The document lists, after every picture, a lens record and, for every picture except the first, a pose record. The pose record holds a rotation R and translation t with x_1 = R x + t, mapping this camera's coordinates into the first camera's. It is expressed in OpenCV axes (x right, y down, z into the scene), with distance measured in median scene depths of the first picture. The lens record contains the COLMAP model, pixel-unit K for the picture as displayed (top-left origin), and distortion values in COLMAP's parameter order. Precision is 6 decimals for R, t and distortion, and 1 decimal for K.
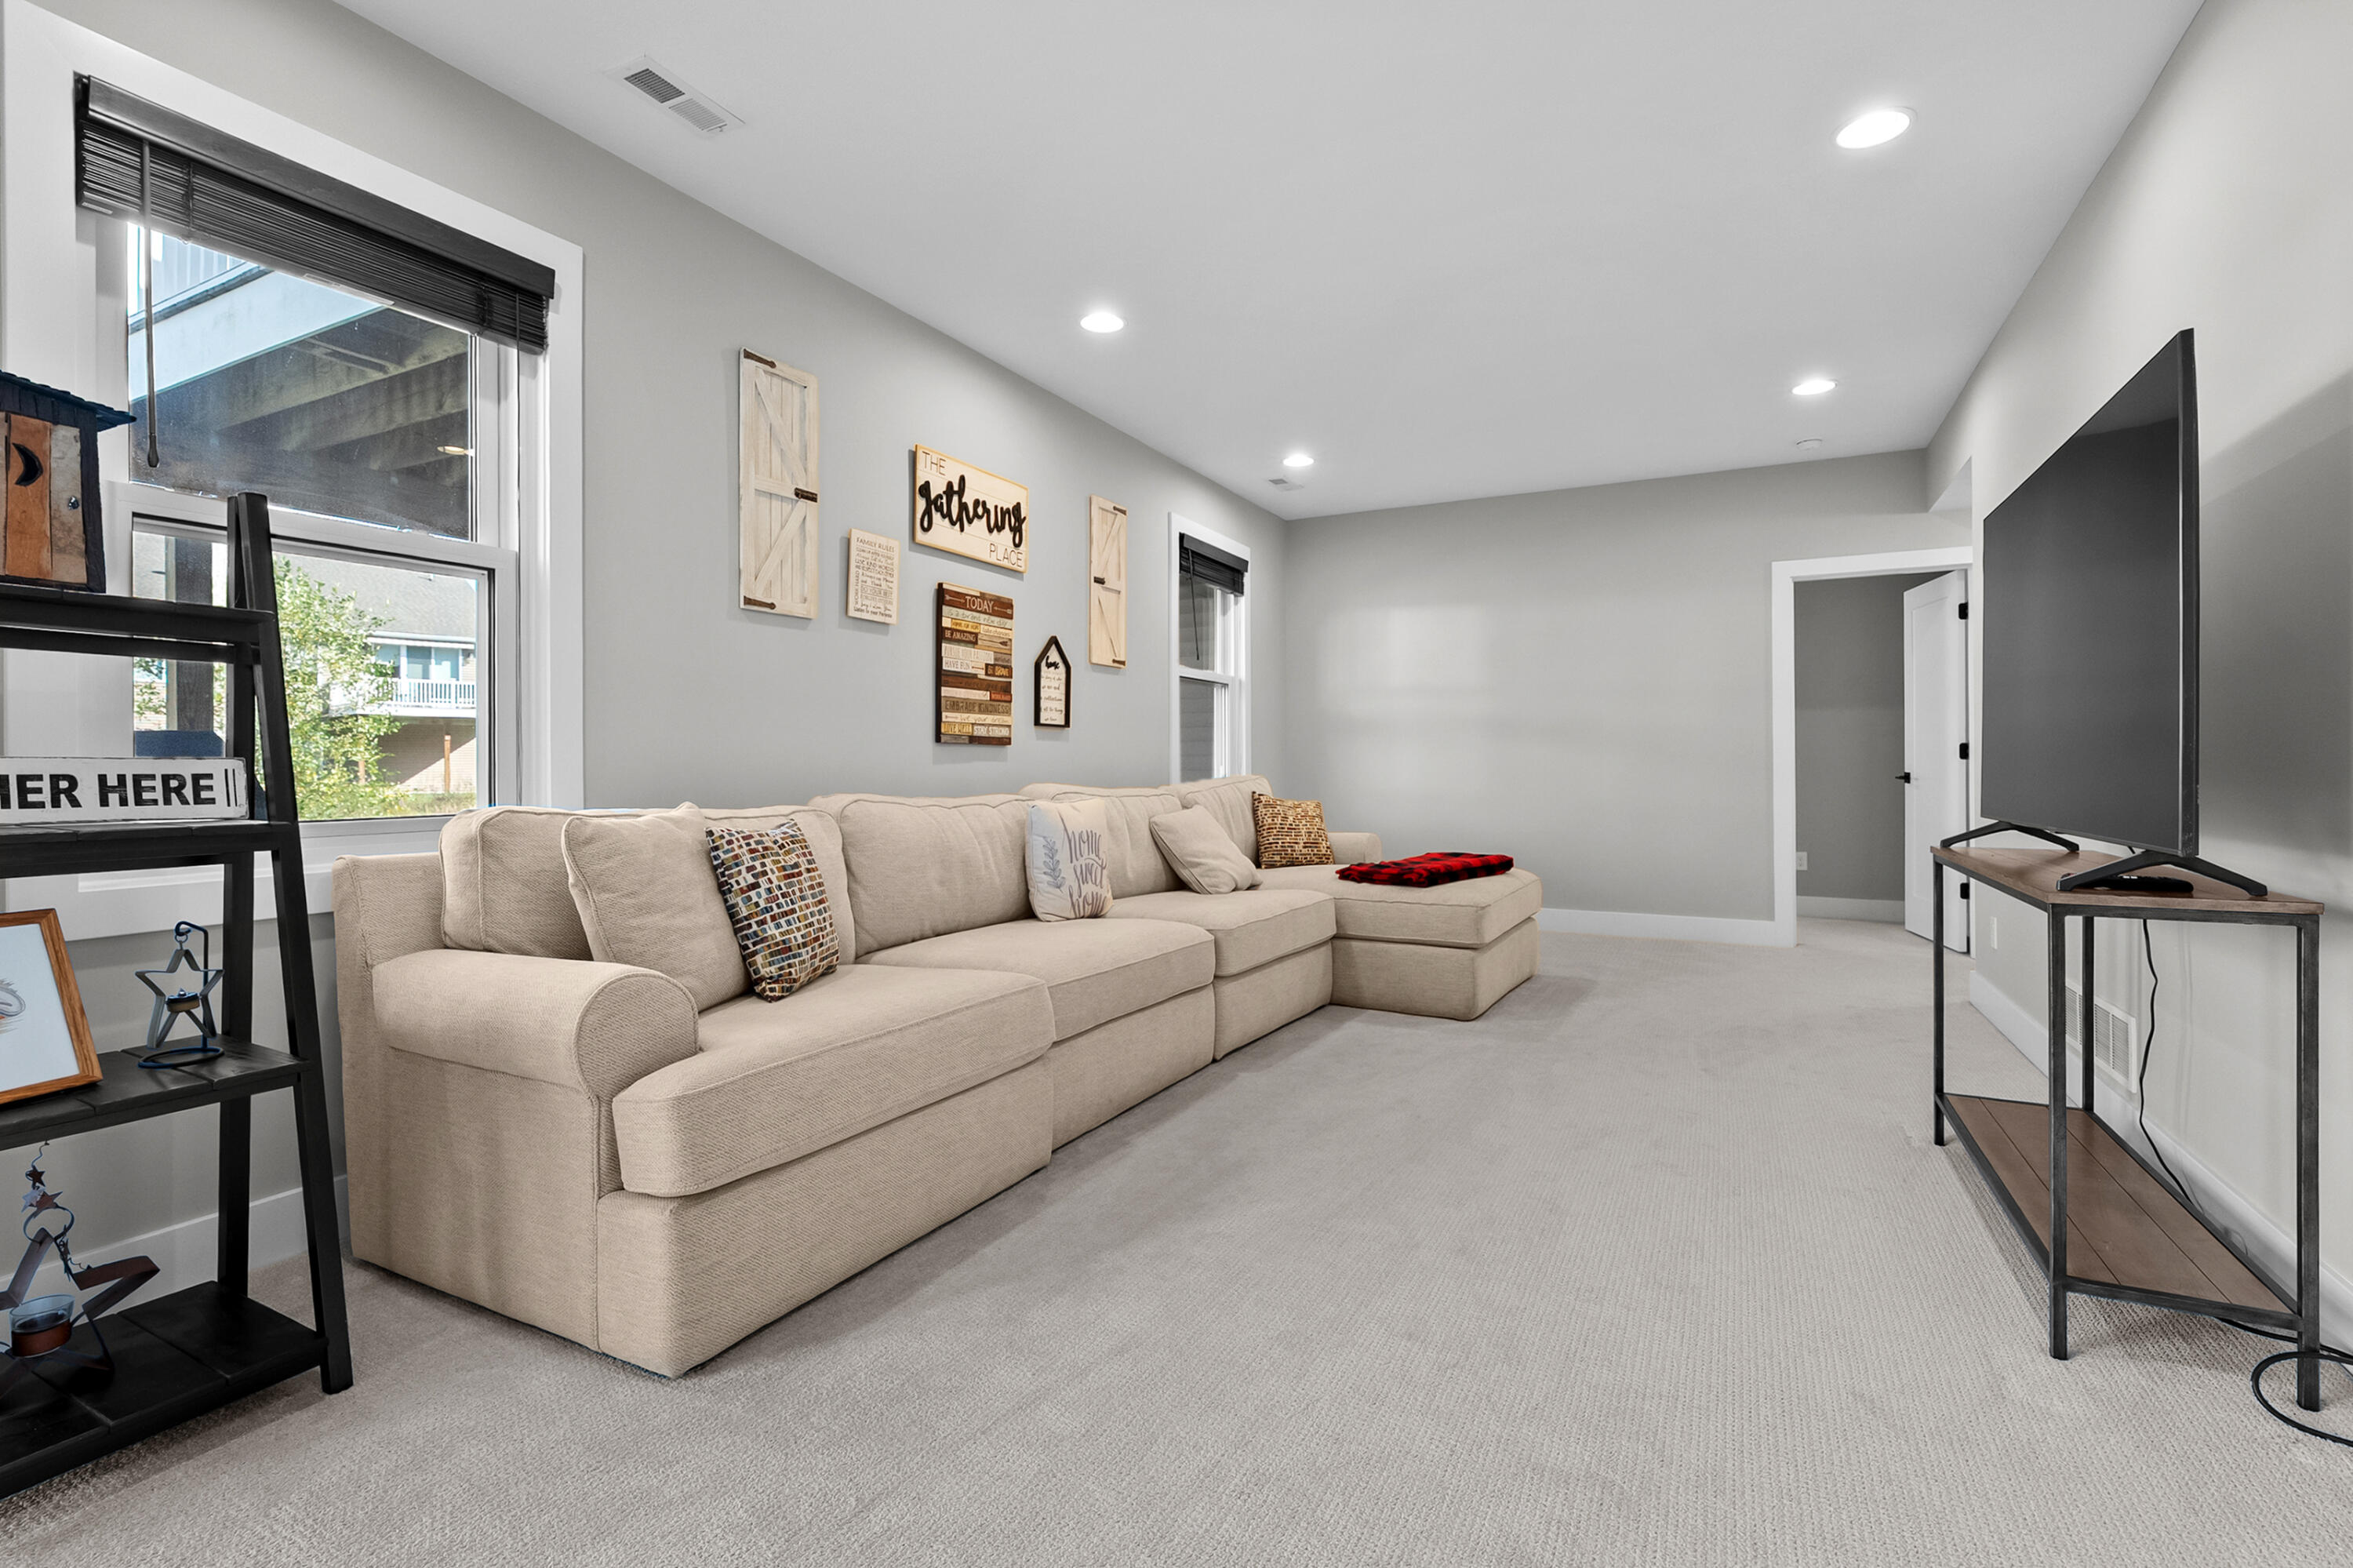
lens RADIAL K [[1069.2, 0, 1176.8], [0, 1069.2, 759.1], [0, 0, 1]] dist [-0.005043, 0.002514]
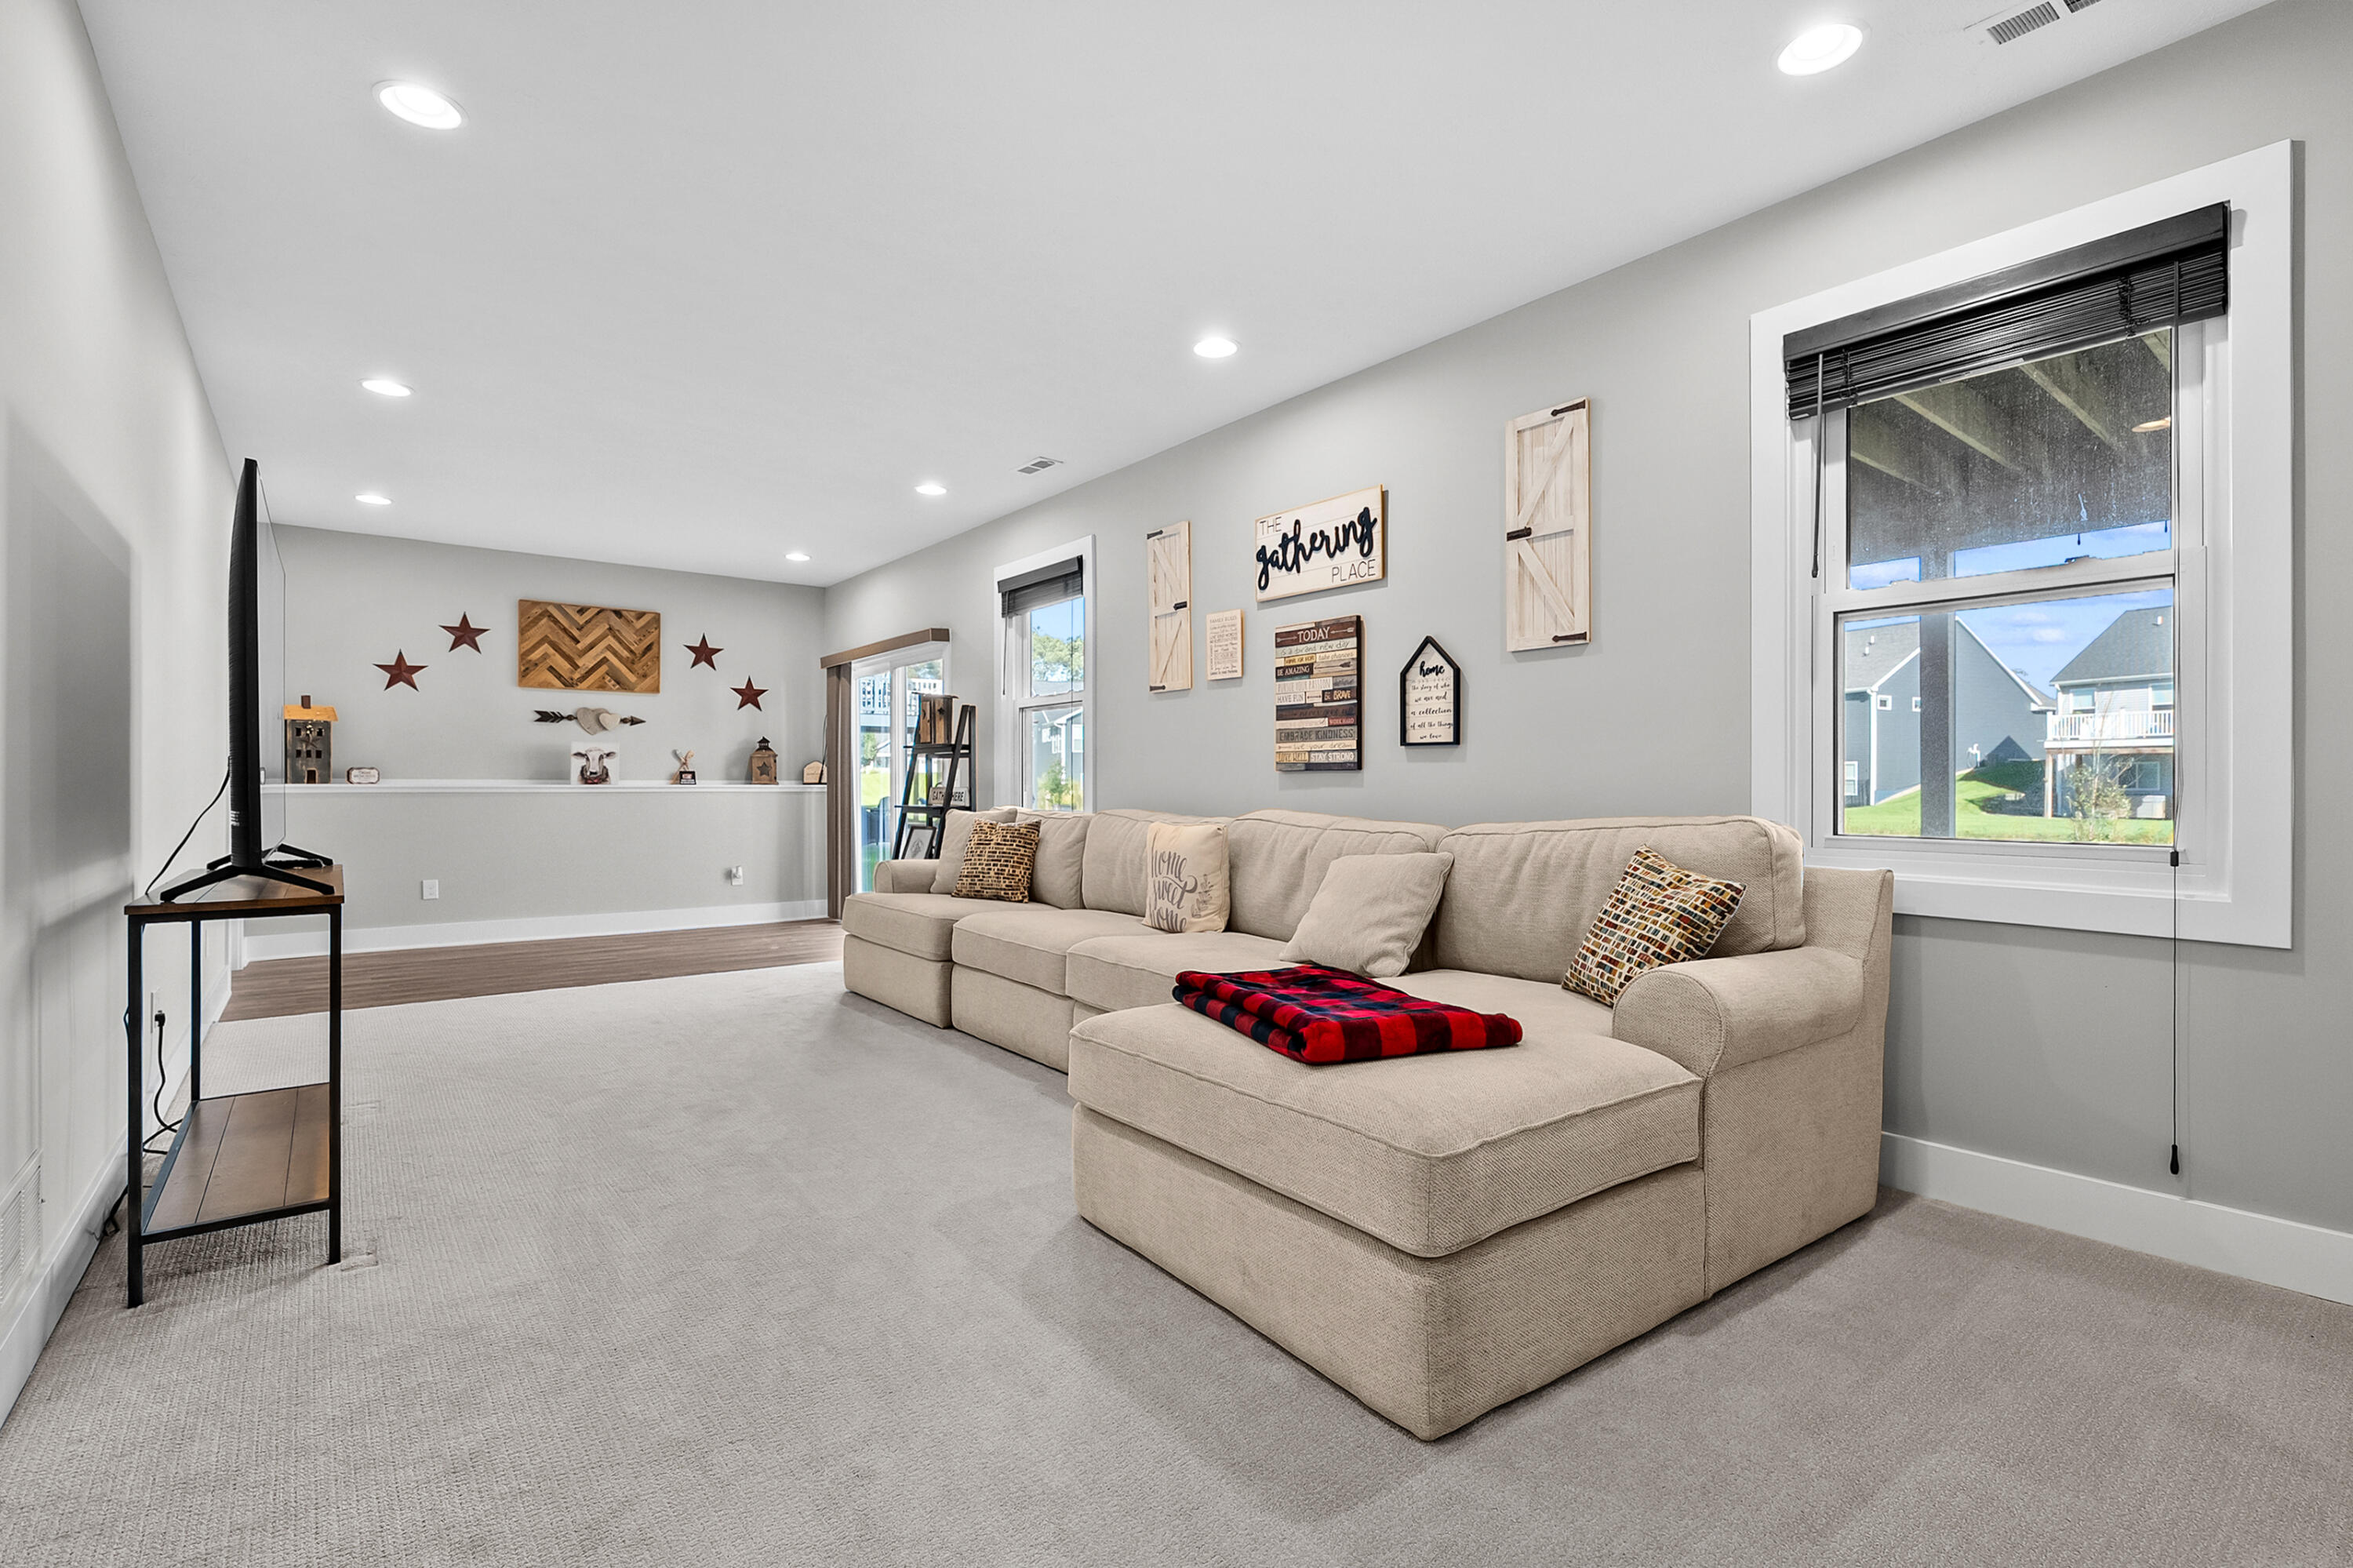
lens RADIAL K [[1069.2, 0, 1178.7], [0, 1069.2, 785.1], [0, 0, 1]] dist [-0.005043, 0.002514]
pose [[-0.412129, -0.005370, -0.911110, 0.818815], [0.000477, 0.999981, -0.006110, 0.005905], [0.911125, -0.002952, -0.412119, 1.330096]]
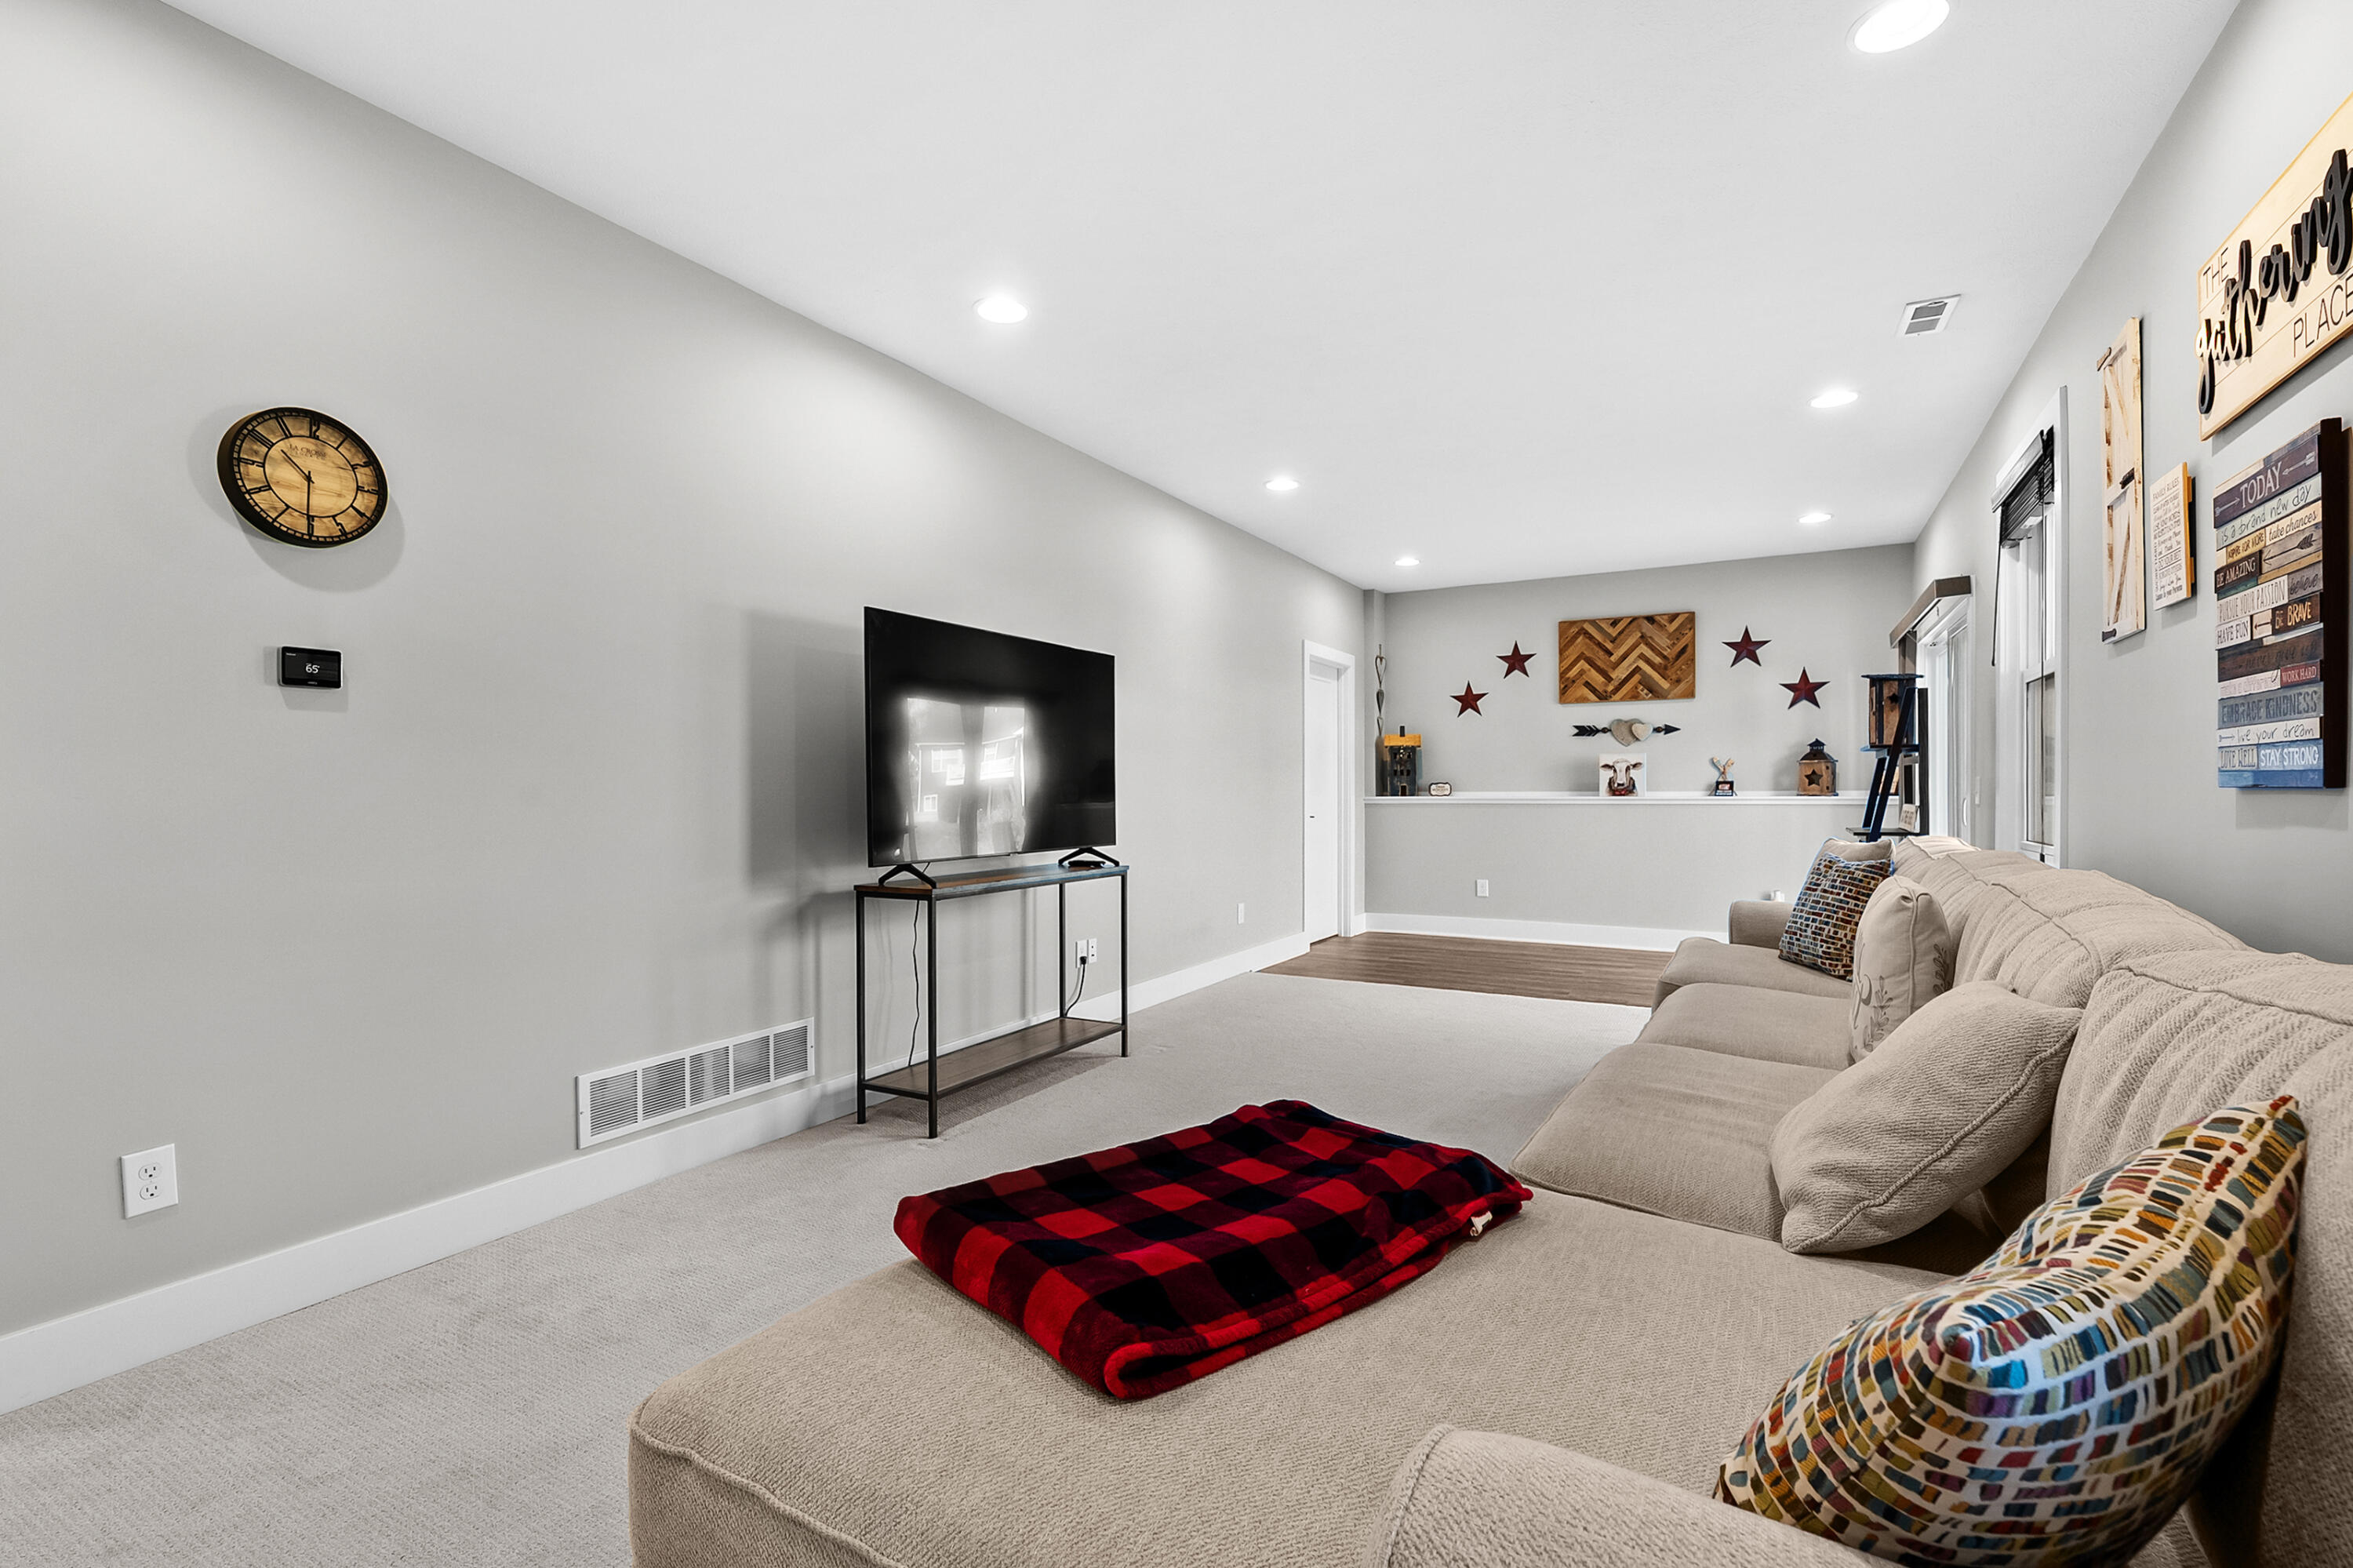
lens RADIAL K [[1069.2, 0, 1165.3], [0, 1069.2, 796.4], [0, 0, 1]] dist [-0.005043, 0.002514]
pose [[-0.999104, 0.001189, 0.042301, 0.274043], [0.001324, 0.999994, 0.003151, -0.013051], [-0.042297, 0.003204, -0.999100, 1.510024]]
